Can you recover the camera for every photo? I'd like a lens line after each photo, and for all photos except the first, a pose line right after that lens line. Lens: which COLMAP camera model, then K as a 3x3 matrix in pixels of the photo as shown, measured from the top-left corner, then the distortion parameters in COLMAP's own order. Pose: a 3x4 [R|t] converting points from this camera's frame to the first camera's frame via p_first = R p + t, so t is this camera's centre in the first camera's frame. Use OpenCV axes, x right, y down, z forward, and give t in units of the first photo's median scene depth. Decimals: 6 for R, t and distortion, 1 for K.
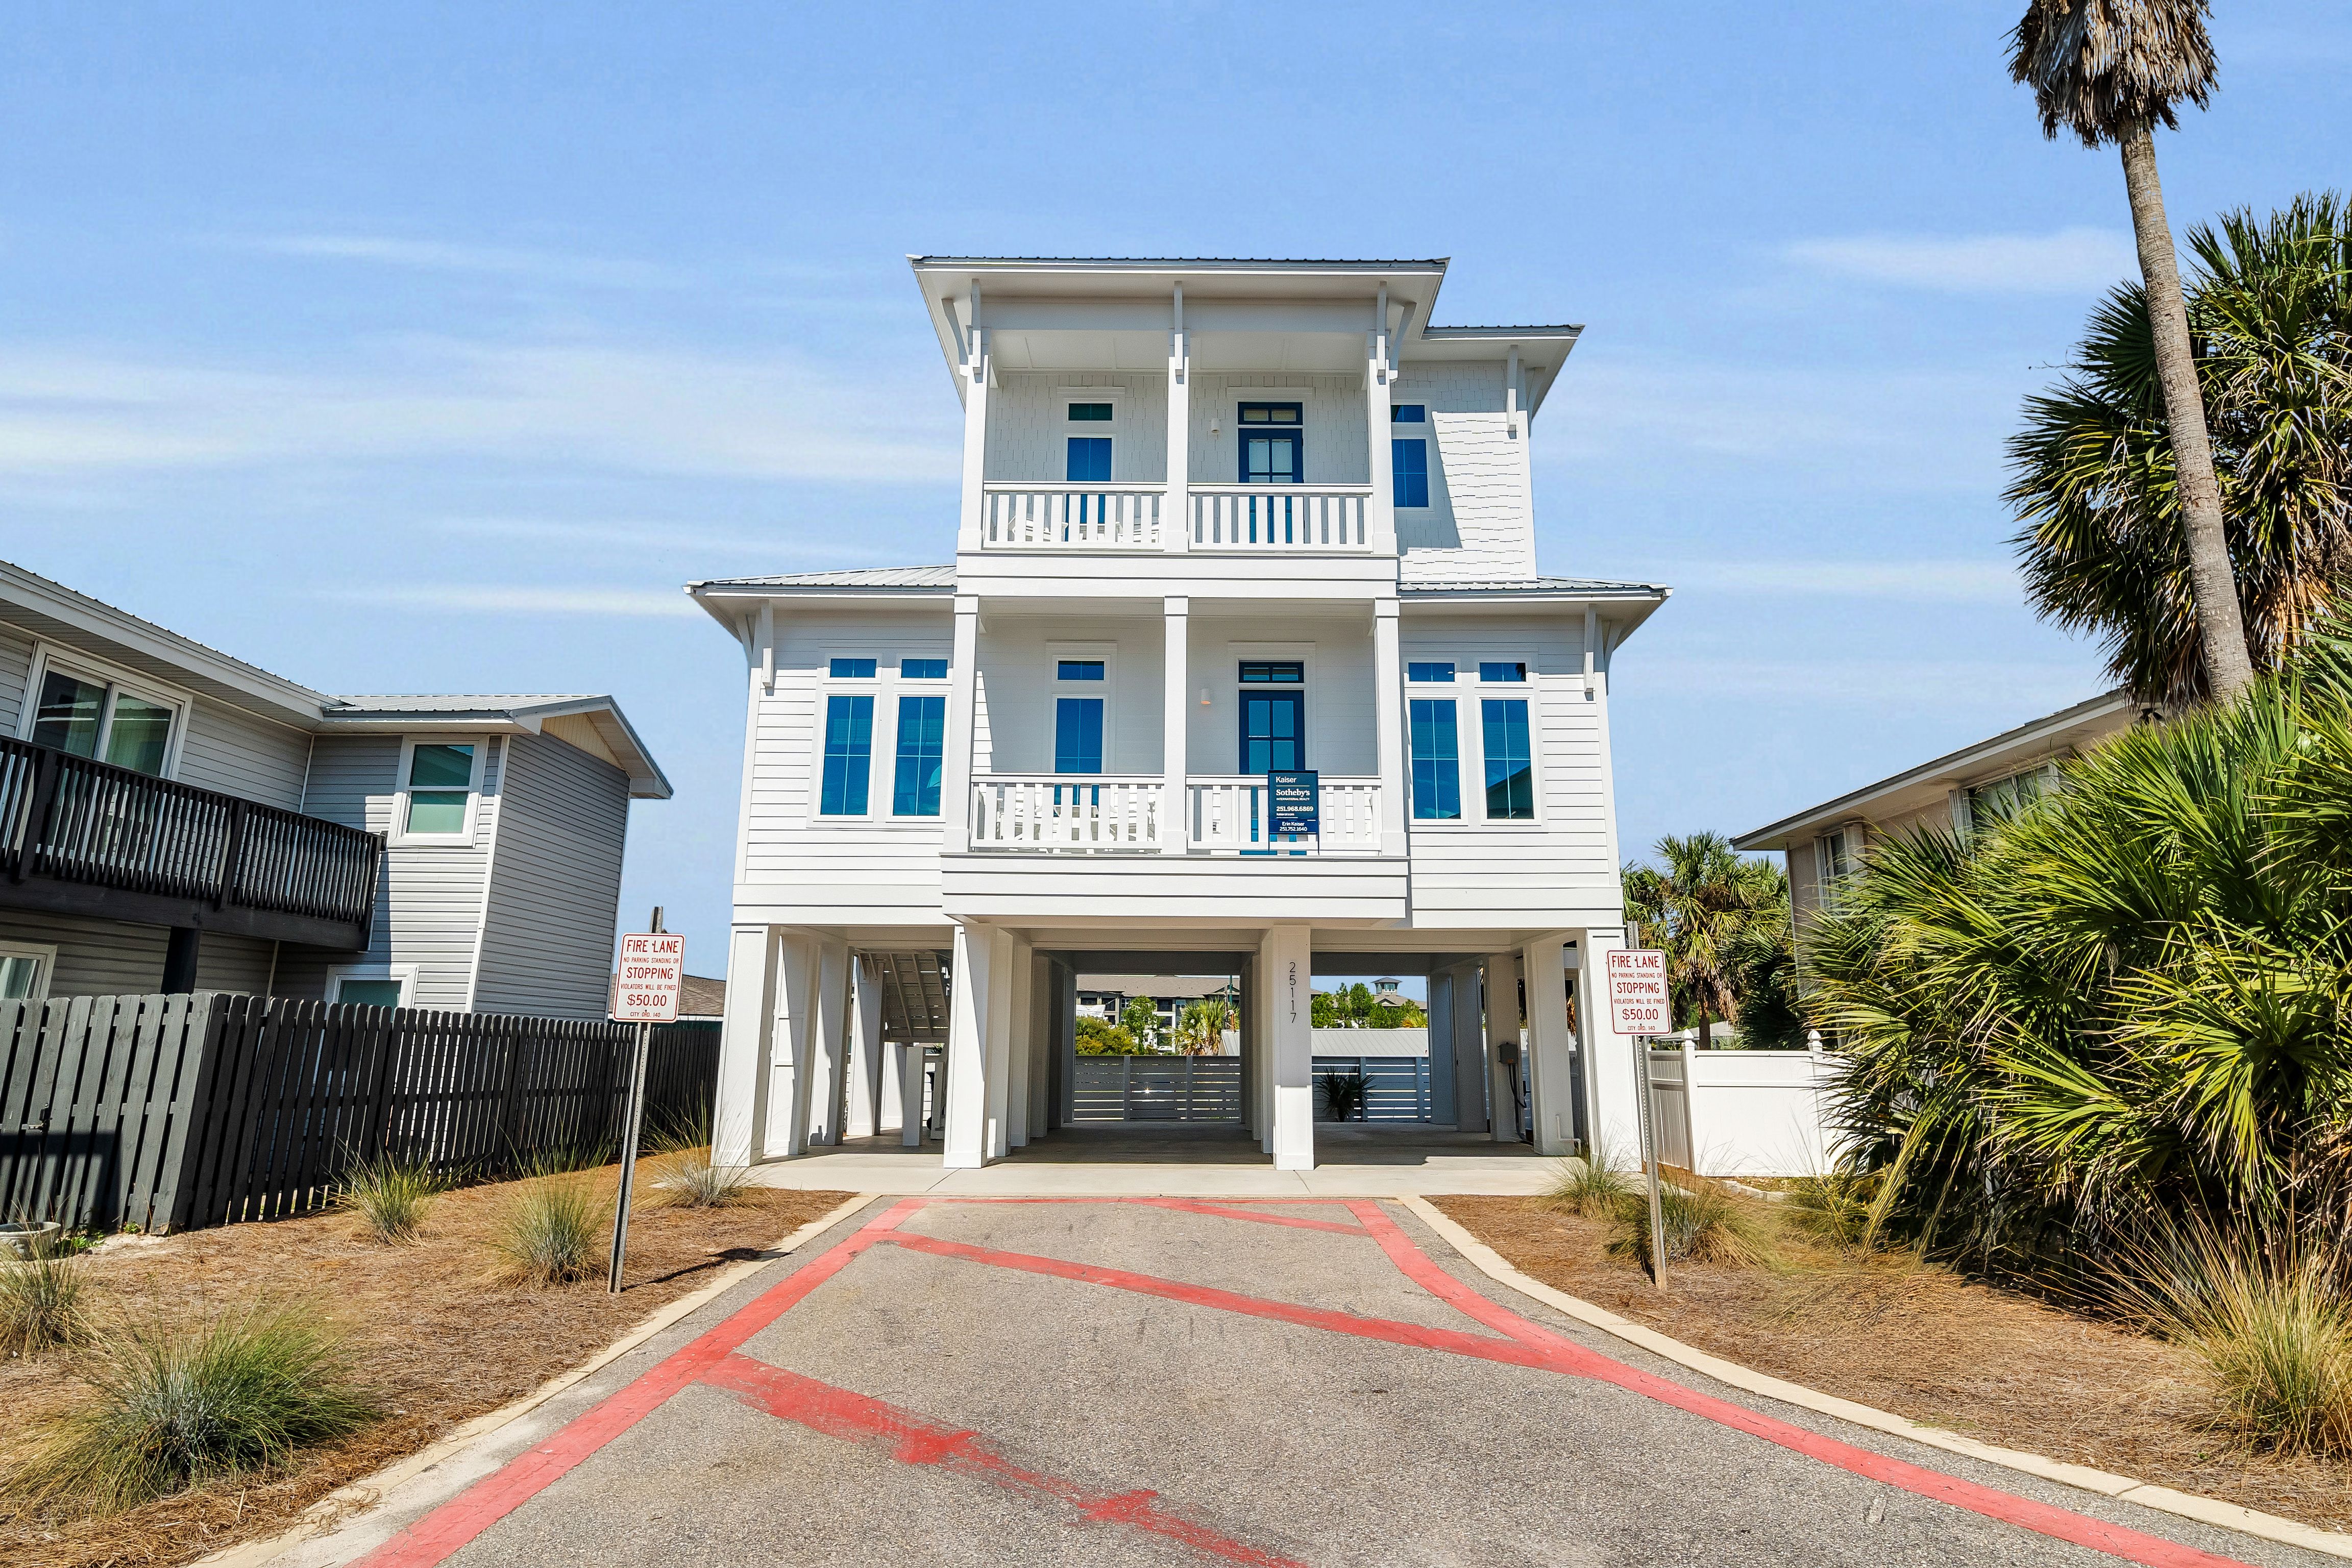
lens RADIAL K [[1258.8, 0, 1181.1], [0, 1258.8, 780.3], [0, 0, 1]] dist [0.000377, 0.001389]
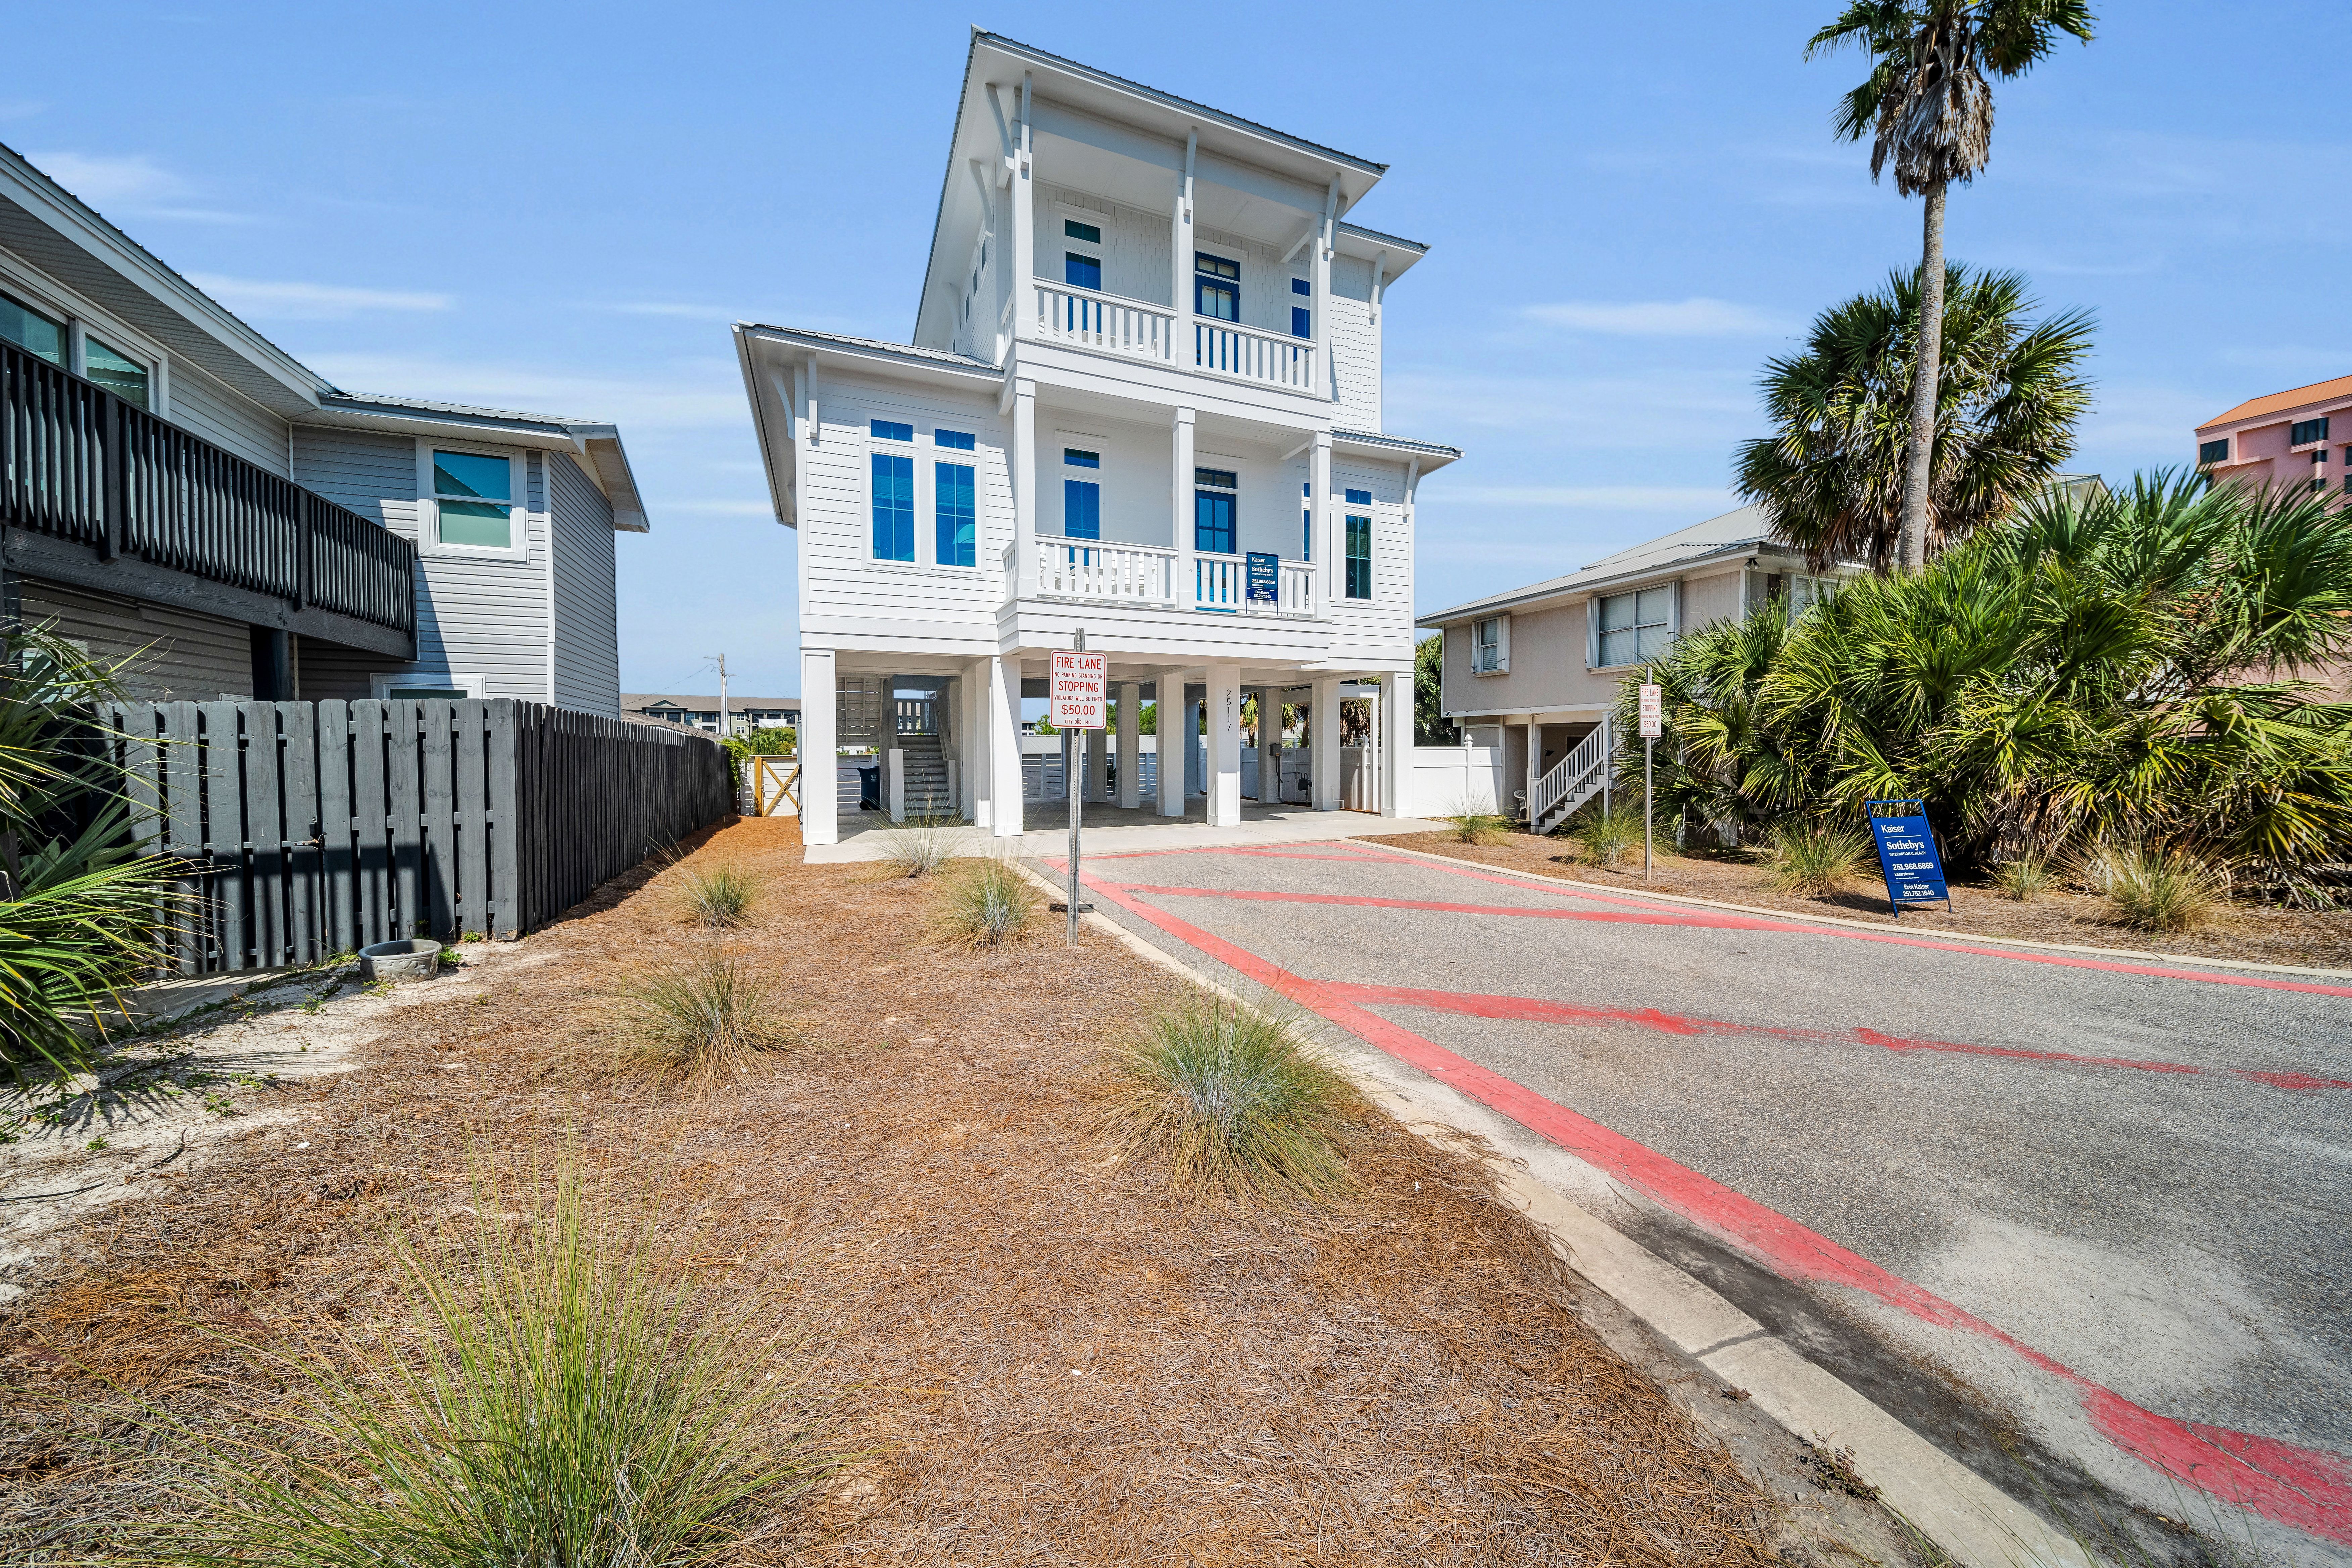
lens RADIAL K [[825.4, 0, 1181.9], [0, 825.4, 781.6], [0, 0, 1]] dist [0.001518, -0.000787]
pose [[0.916905, -0.024693, 0.398340, -0.342927], [-0.074668, 0.969848, 0.231992, 0.029878], [-0.392058, -0.242458, 0.887415, 0.147259]]
